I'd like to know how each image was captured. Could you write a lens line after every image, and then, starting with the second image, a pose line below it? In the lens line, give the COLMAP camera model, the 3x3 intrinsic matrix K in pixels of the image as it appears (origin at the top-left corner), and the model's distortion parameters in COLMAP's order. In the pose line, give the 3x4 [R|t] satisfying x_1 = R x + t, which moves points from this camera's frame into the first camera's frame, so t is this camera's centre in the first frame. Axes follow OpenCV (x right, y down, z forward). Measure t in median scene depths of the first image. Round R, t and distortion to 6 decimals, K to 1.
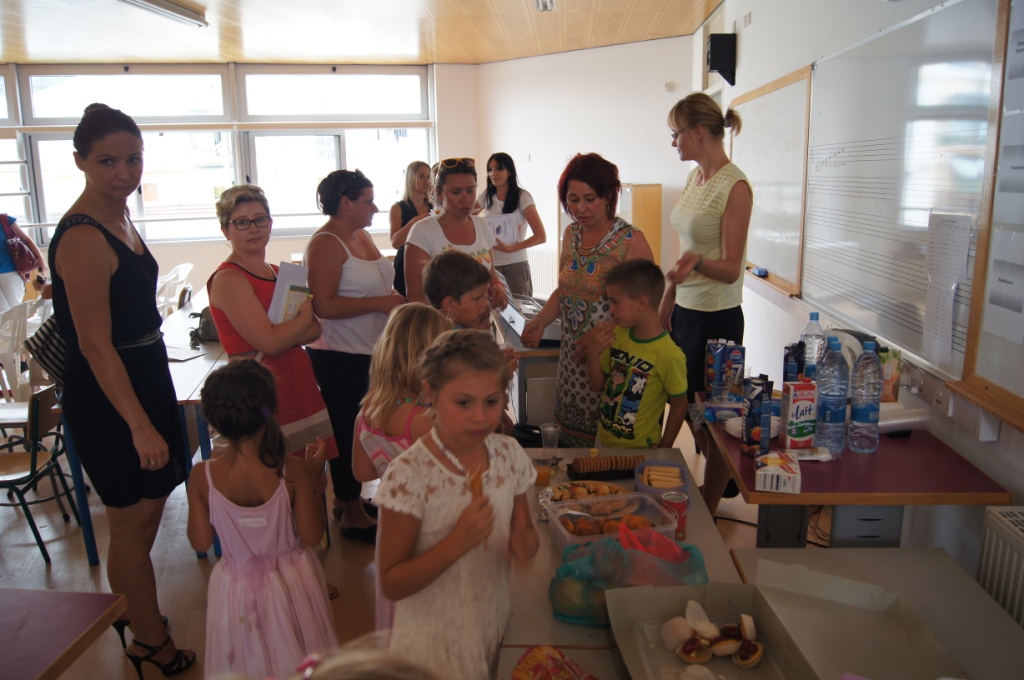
lens RADIAL K [[789.2, 0, 511.7], [0, 789.2, 339.8], [0, 0, 1]] dist [-0.083638, 0.014900]
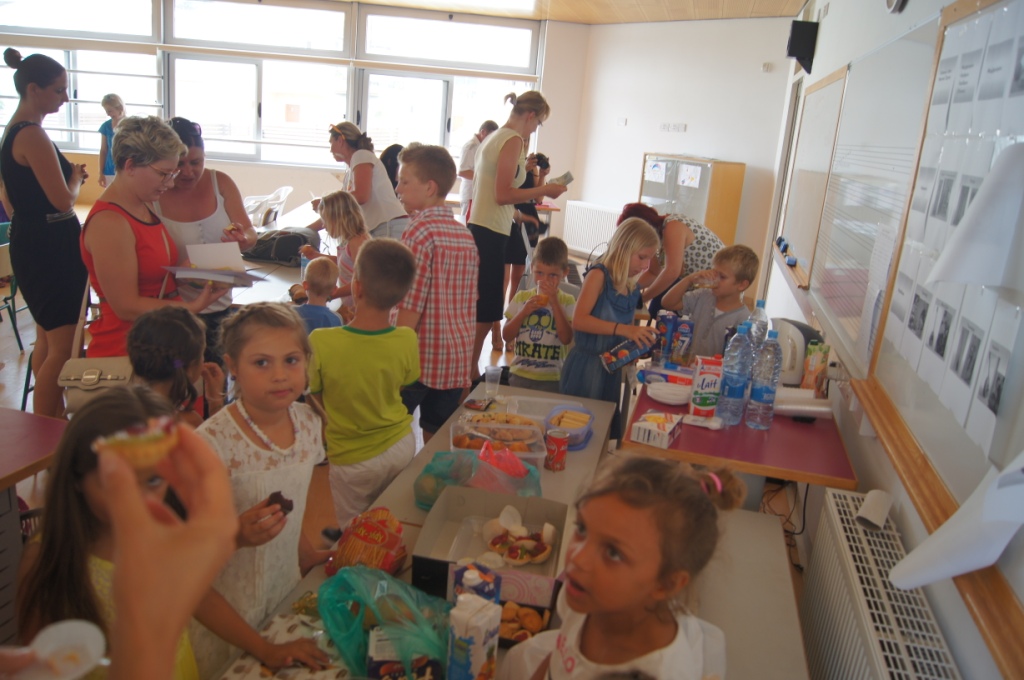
lens RADIAL K [[789.2, 0, 511.8], [0, 789.2, 340.4], [0, 0, 1]] dist [-0.083638, 0.014900]
pose [[0.979144, 0.145006, -0.142301, 0.099602], [-0.136321, 0.988256, 0.069047, -0.003514], [0.150642, -0.048208, 0.987412, -0.060074]]
